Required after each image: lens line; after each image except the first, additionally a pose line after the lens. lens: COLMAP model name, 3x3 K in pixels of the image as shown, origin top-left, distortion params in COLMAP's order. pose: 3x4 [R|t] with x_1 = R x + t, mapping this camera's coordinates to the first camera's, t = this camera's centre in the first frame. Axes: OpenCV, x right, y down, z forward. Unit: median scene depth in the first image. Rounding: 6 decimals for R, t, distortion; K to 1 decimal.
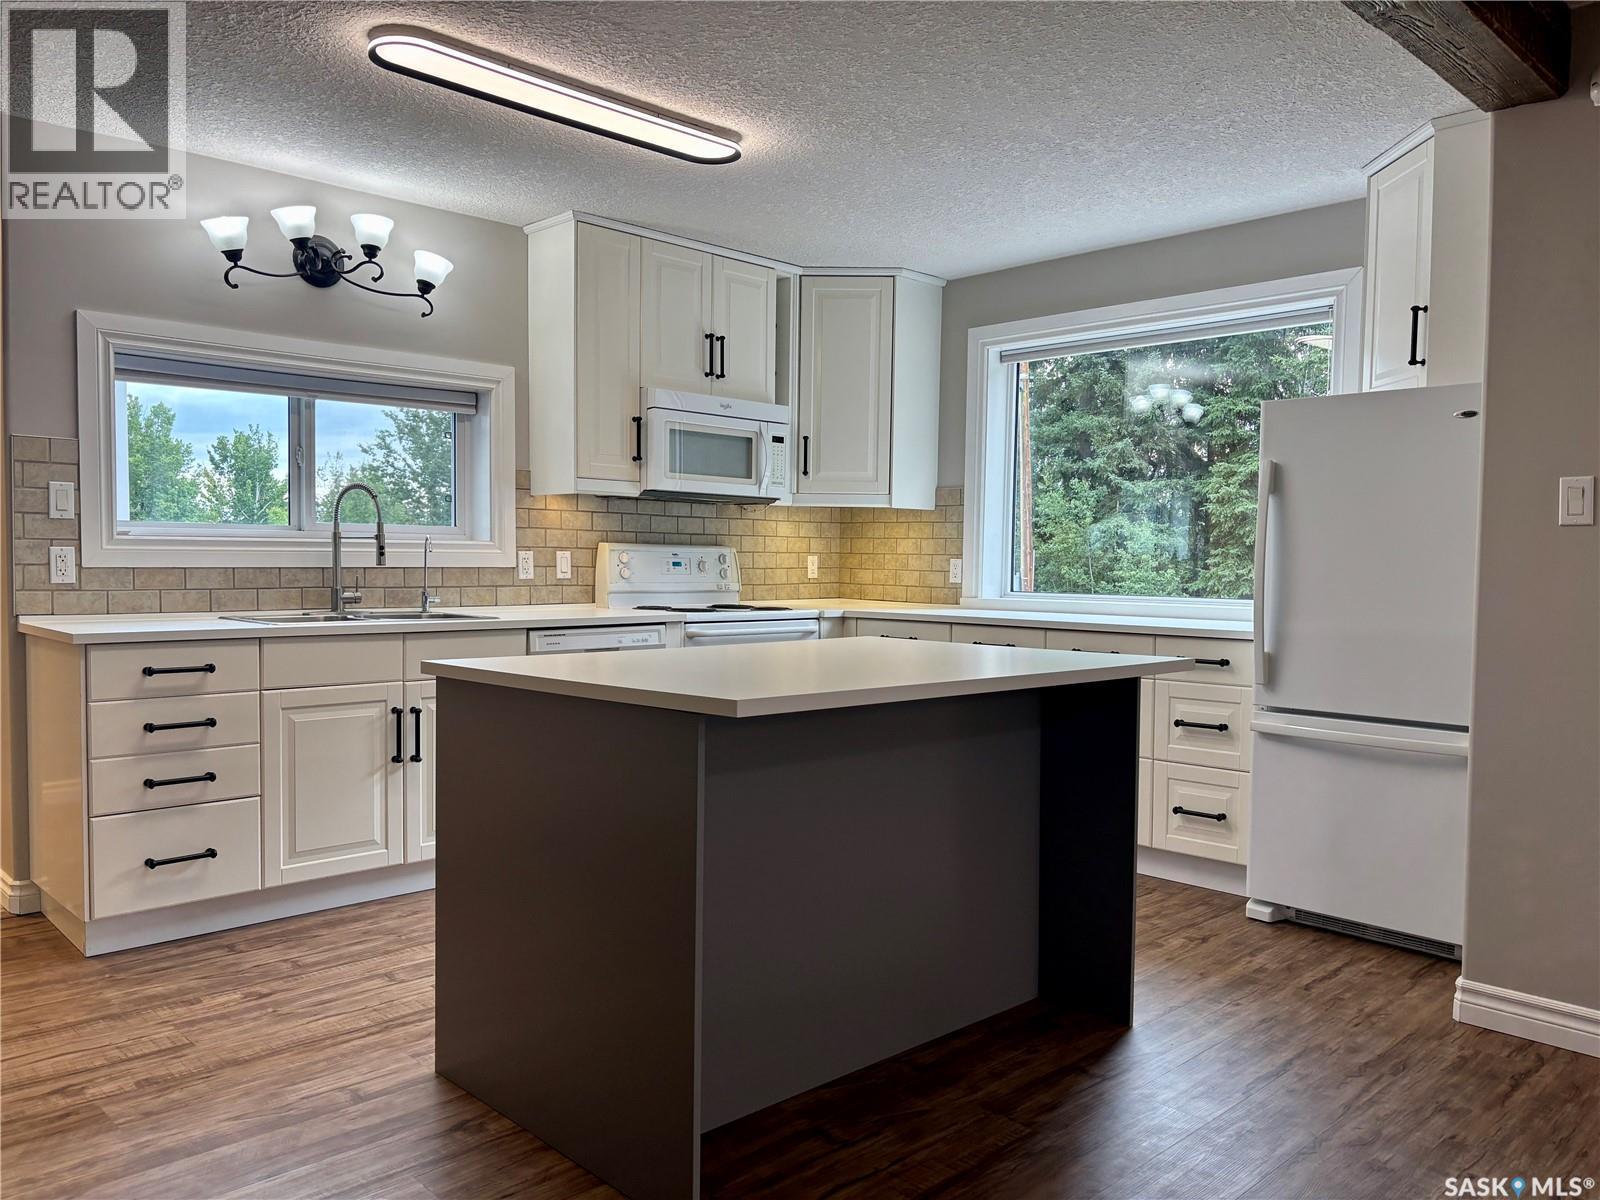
lens RADIAL K [[1193.0, 0, 800.0], [0, 1193.0, 600.0], [0, 0, 1]] dist [0.012732, -0.003160]
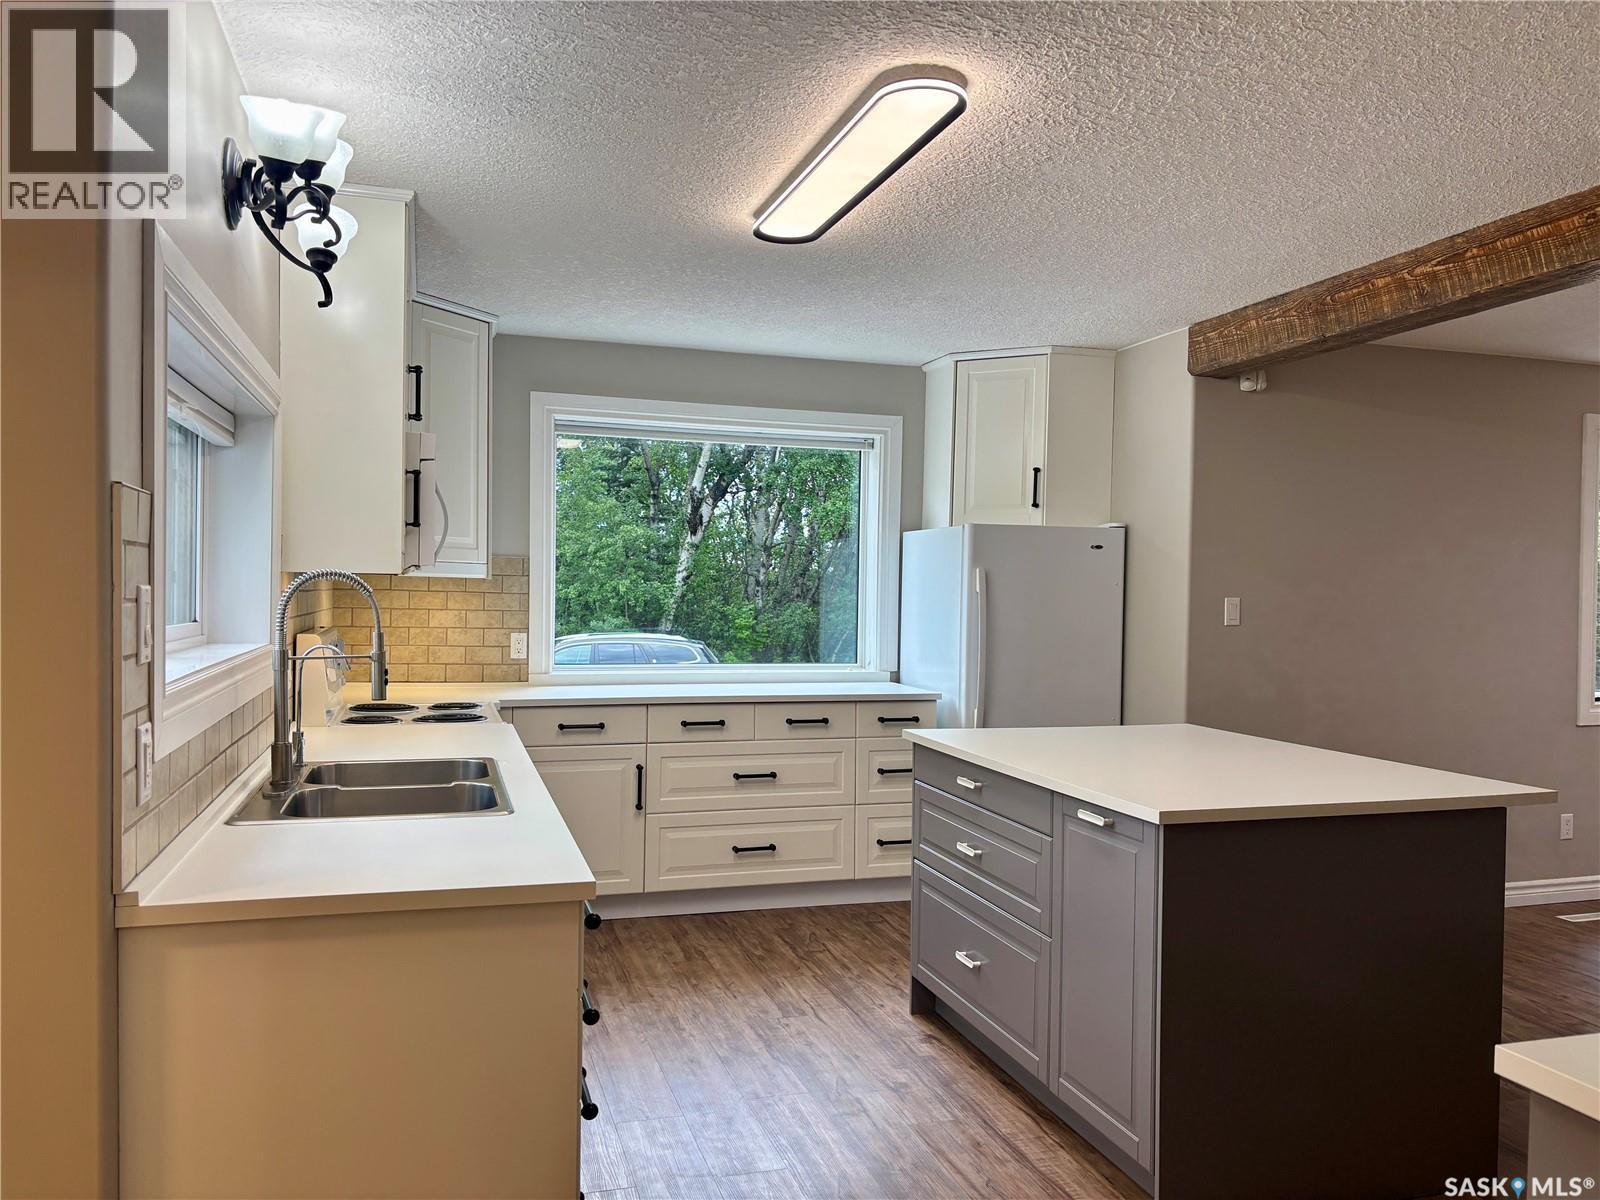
lens RADIAL K [[1193.0, 0, 800.0], [0, 1193.0, 600.0], [0, 0, 1]] dist [0.012732, -0.003160]
pose [[0.447023, -0.014169, 0.894410, -0.607711], [0.019611, 0.999789, 0.006036, -0.061624], [-0.894307, 0.014842, 0.447207, 0.385207]]
